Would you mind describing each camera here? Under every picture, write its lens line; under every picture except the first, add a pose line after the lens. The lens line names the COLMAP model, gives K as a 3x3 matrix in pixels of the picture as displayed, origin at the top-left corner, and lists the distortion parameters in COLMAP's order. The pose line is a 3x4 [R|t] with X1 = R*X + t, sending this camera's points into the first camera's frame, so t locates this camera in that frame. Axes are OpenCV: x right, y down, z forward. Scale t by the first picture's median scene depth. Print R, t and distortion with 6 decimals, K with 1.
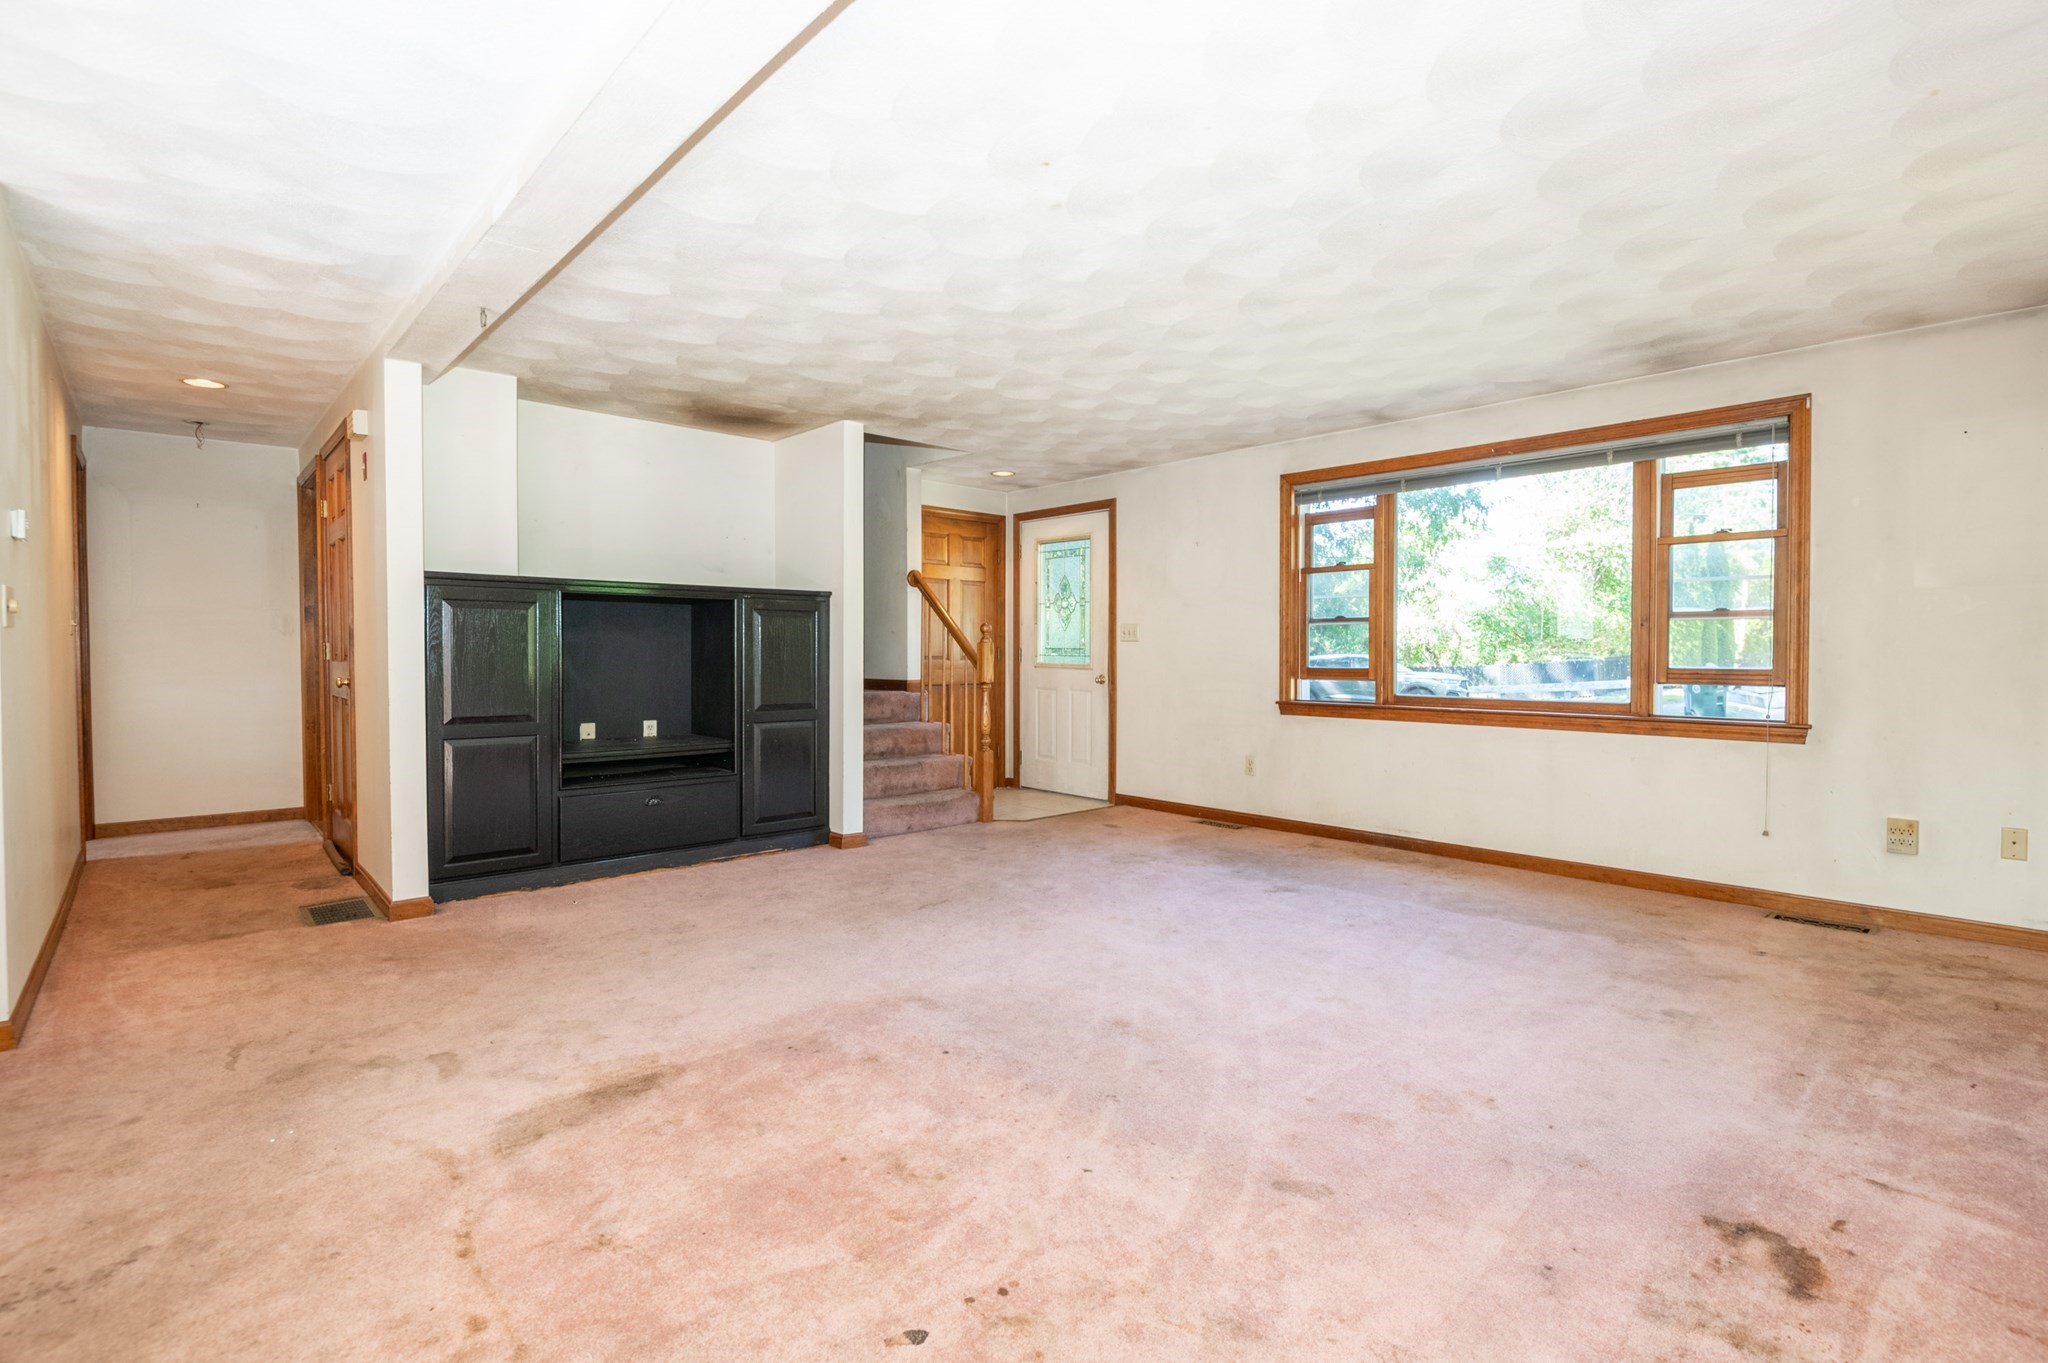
lens RADIAL K [[946.5, 0, 1044.7], [0, 946.5, 673.7], [0, 0, 1]] dist [0.007056, -0.017225]
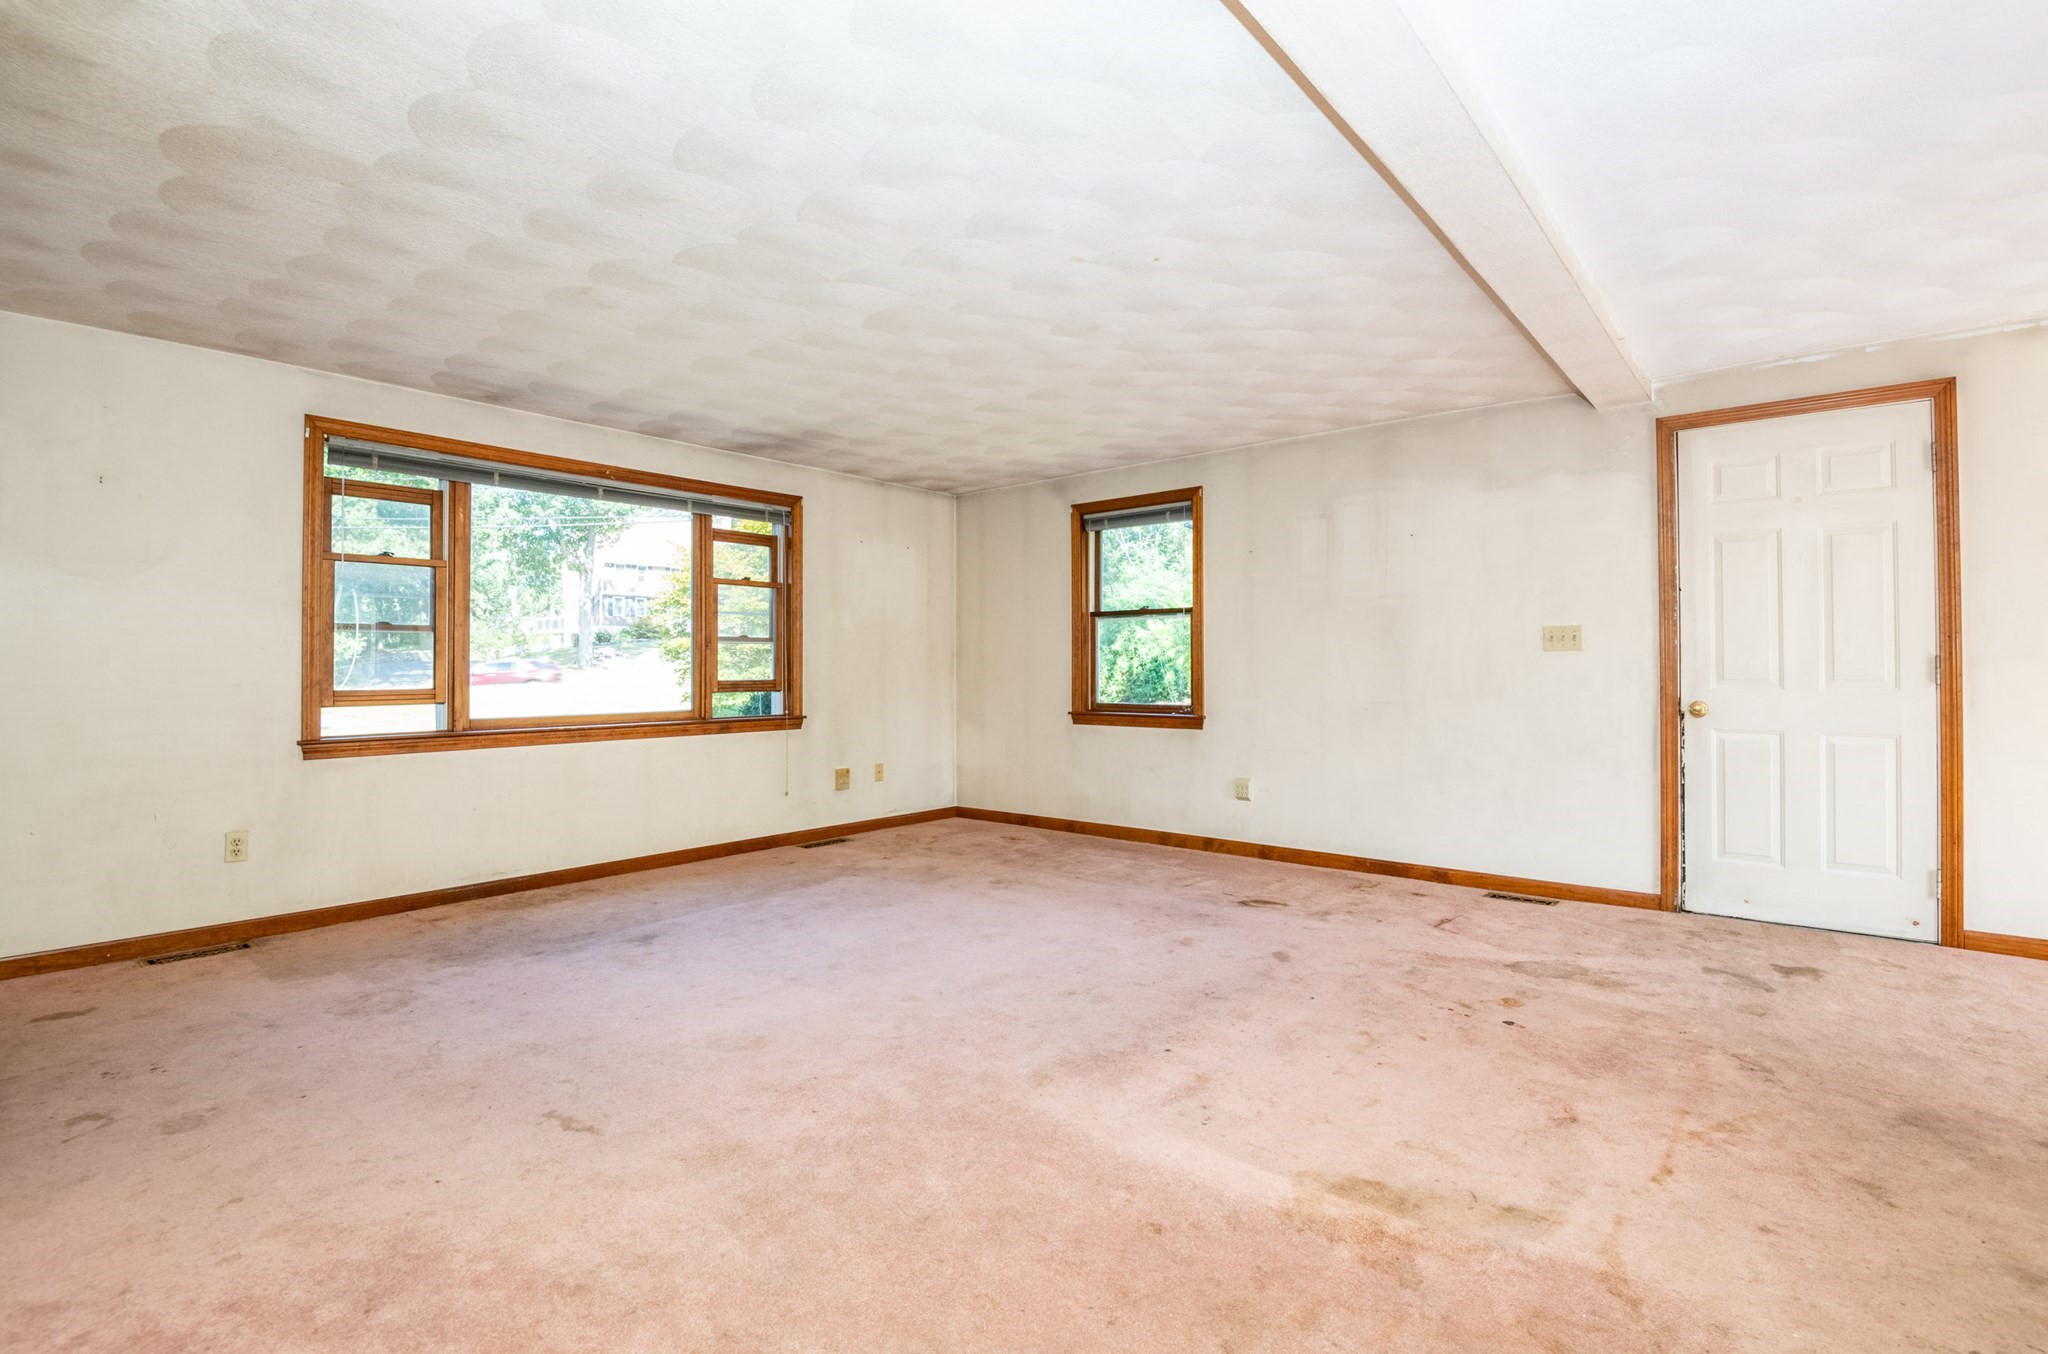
lens RADIAL K [[951.2, 0, 1033.5], [0, 951.2, 656.1], [0, 0, 1]] dist [0.017741, -0.027529]
pose [[-0.128939, 0.009684, 0.991605, -0.674683], [0.023590, 0.999699, -0.006696, -0.020089], [-0.991372, 0.022528, -0.129129, 0.749448]]
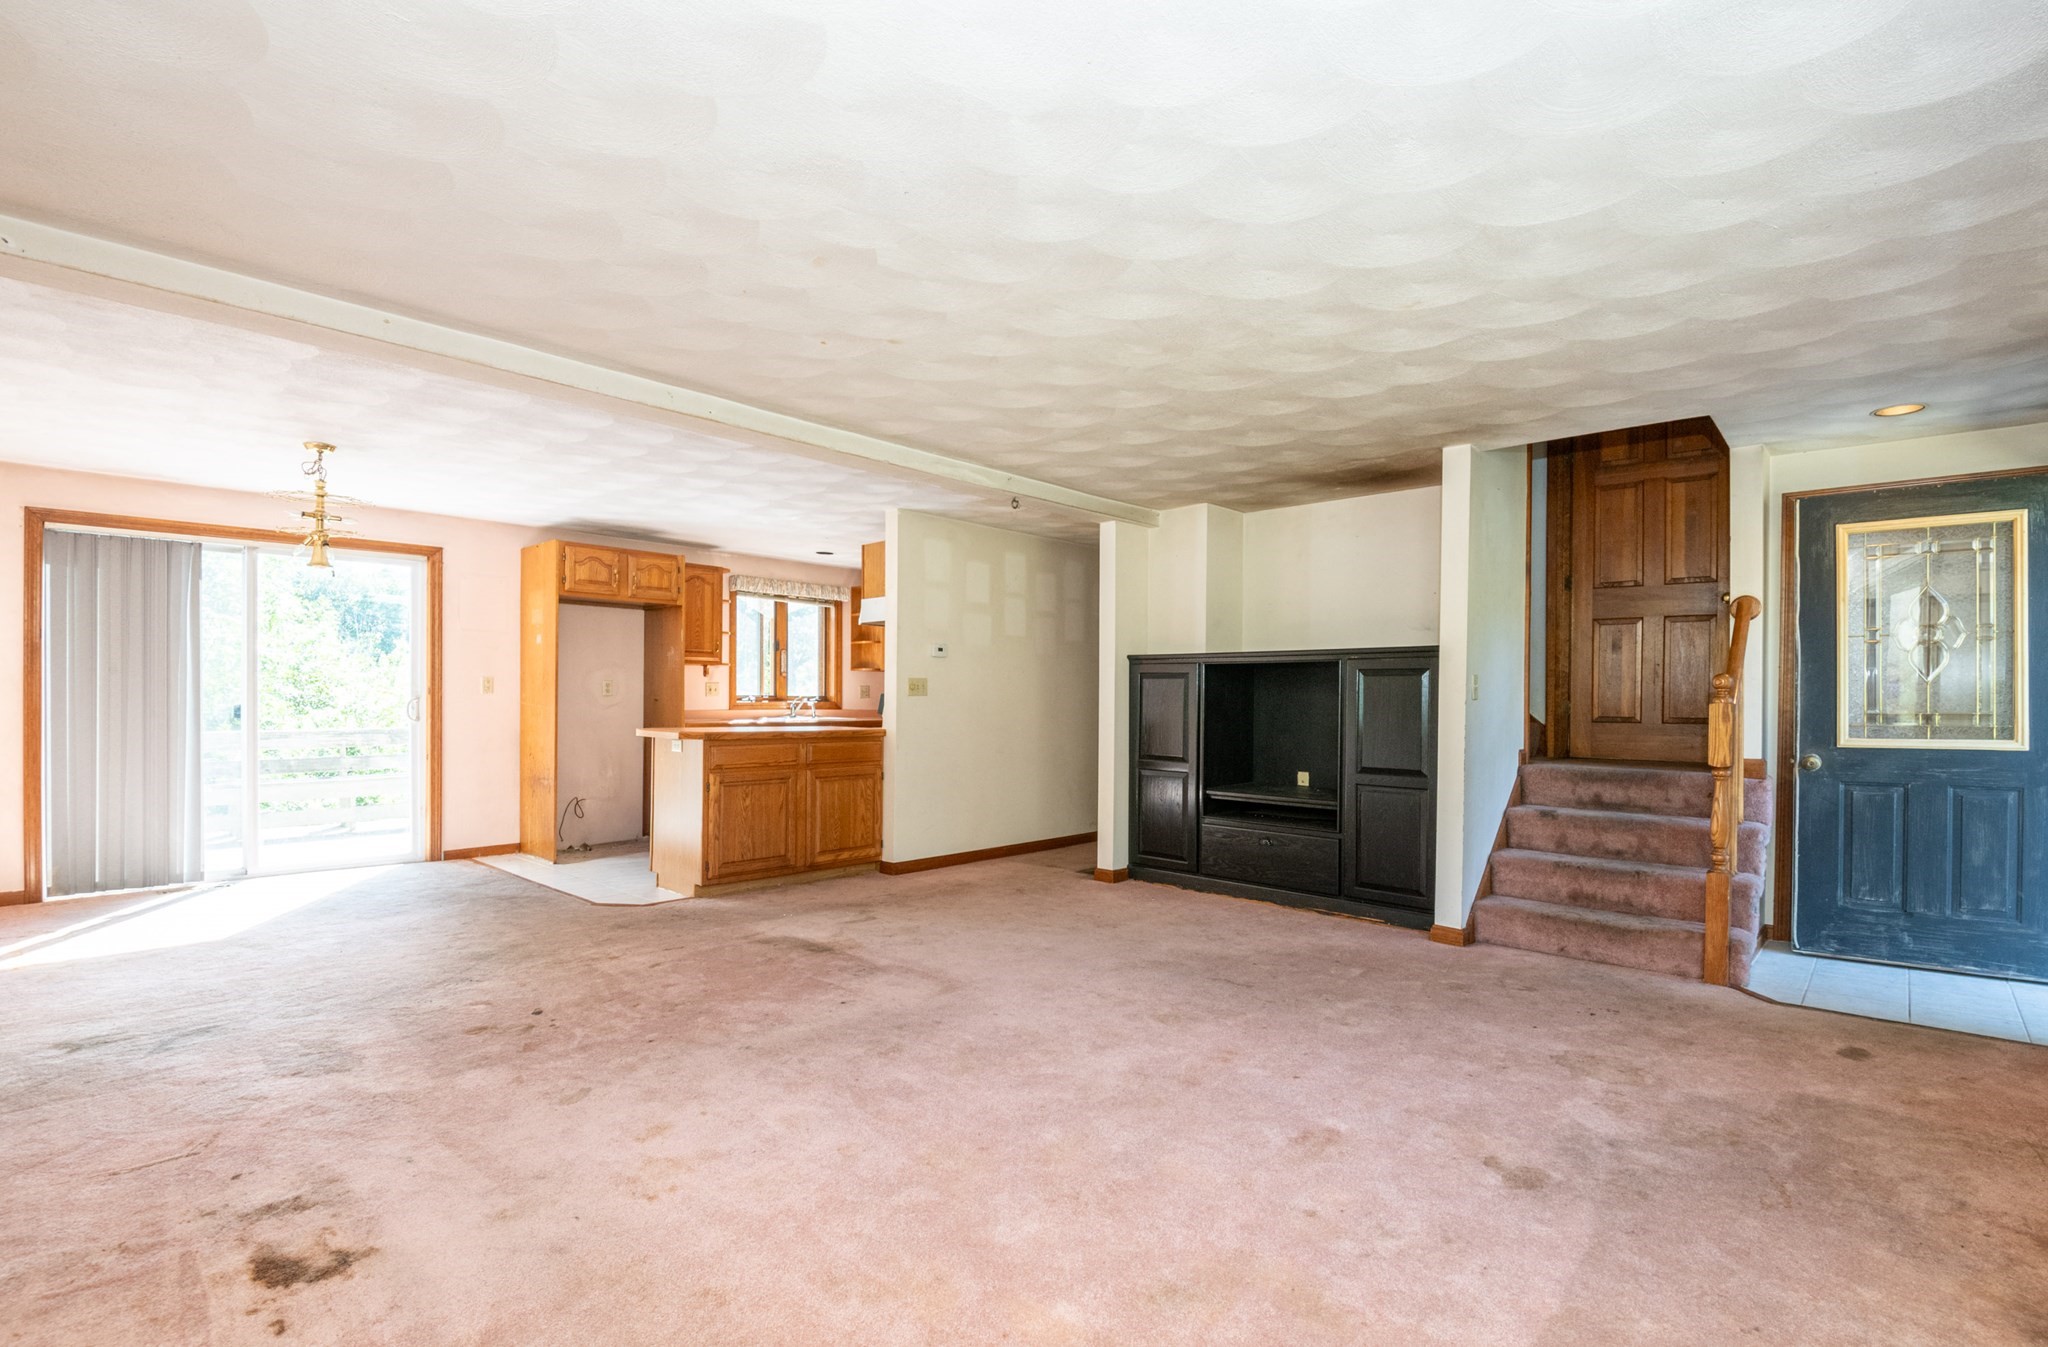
lens RADIAL K [[924.9, 0, 1021.5], [0, 924.9, 704.4], [0, 0, 1]] dist [0.017549, -0.024960]
pose [[0.058614, 0.004166, -0.998272, 0.745111], [-0.027635, 0.999615, 0.002549, -0.028332], [0.997898, 0.027437, 0.058707, 0.687939]]
